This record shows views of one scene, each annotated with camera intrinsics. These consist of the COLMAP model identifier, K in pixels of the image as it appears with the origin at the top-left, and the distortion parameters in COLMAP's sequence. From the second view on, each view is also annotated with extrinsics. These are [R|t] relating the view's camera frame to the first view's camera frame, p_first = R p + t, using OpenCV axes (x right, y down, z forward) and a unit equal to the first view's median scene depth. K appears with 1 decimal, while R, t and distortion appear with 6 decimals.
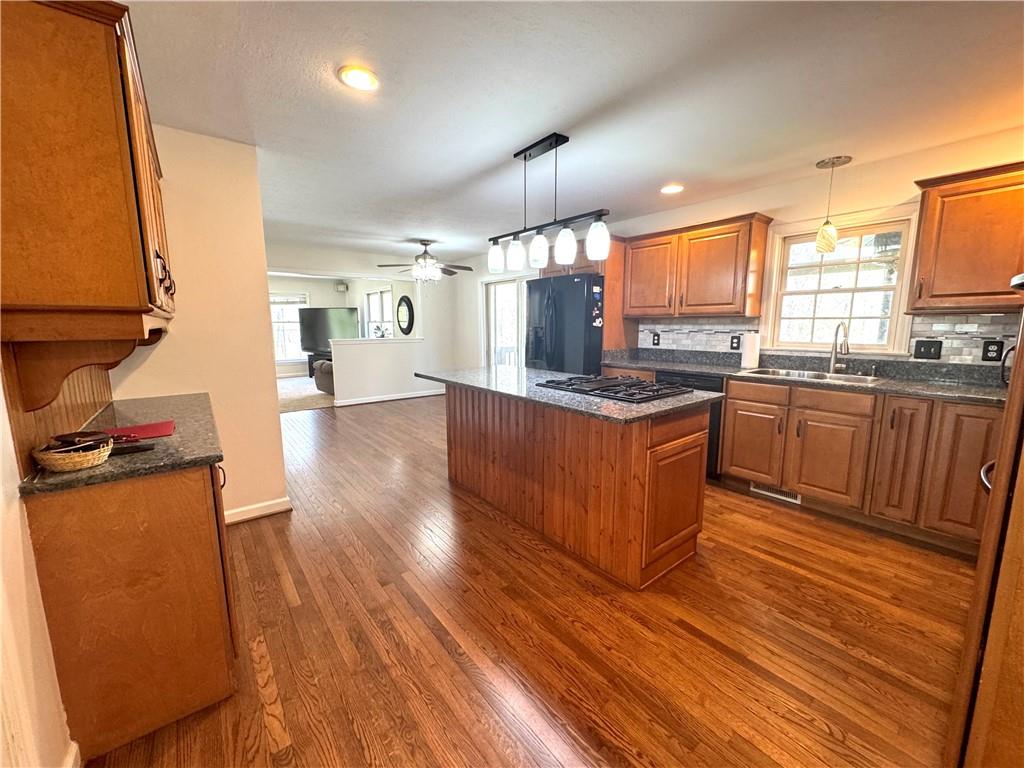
lens RADIAL K [[406.9, 0, 512.0], [0, 406.9, 384.0], [0, 0, 1]] dist [-0.009496, 0.000469]
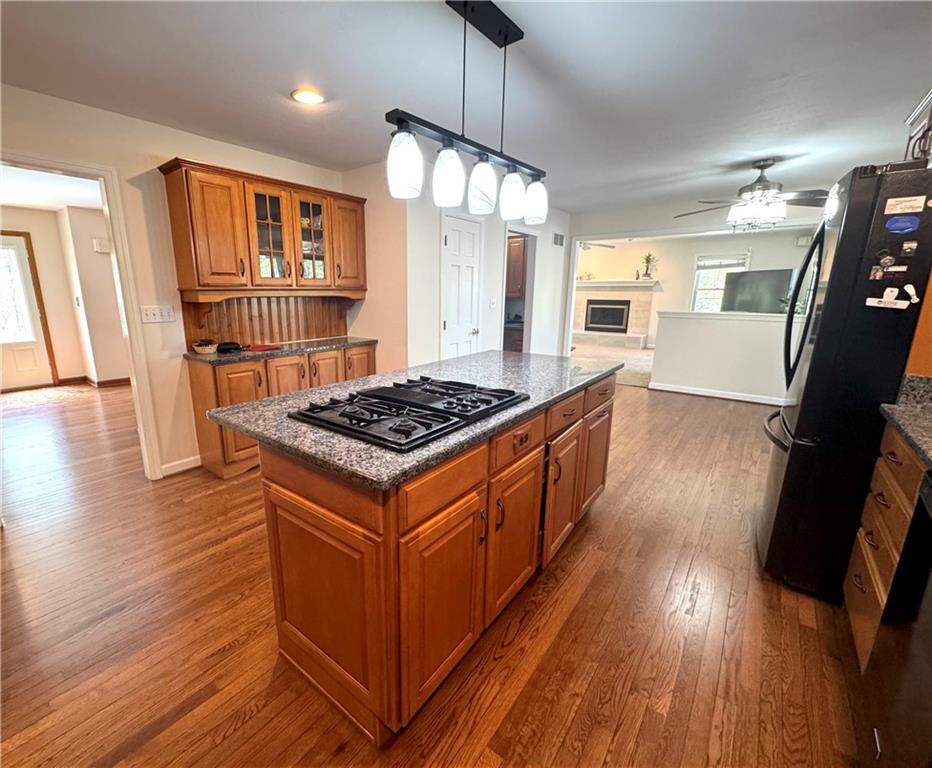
lens RADIAL K [[439.7, 0, 463.7], [0, 439.7, 391.3], [0, 0, 1]] dist [-0.003780, -0.000625]
pose [[0.208276, 0.223761, -0.952130, 0.531896], [-0.143948, 0.969891, 0.196446, -0.091749], [0.967419, 0.096142, 0.234215, 0.542526]]
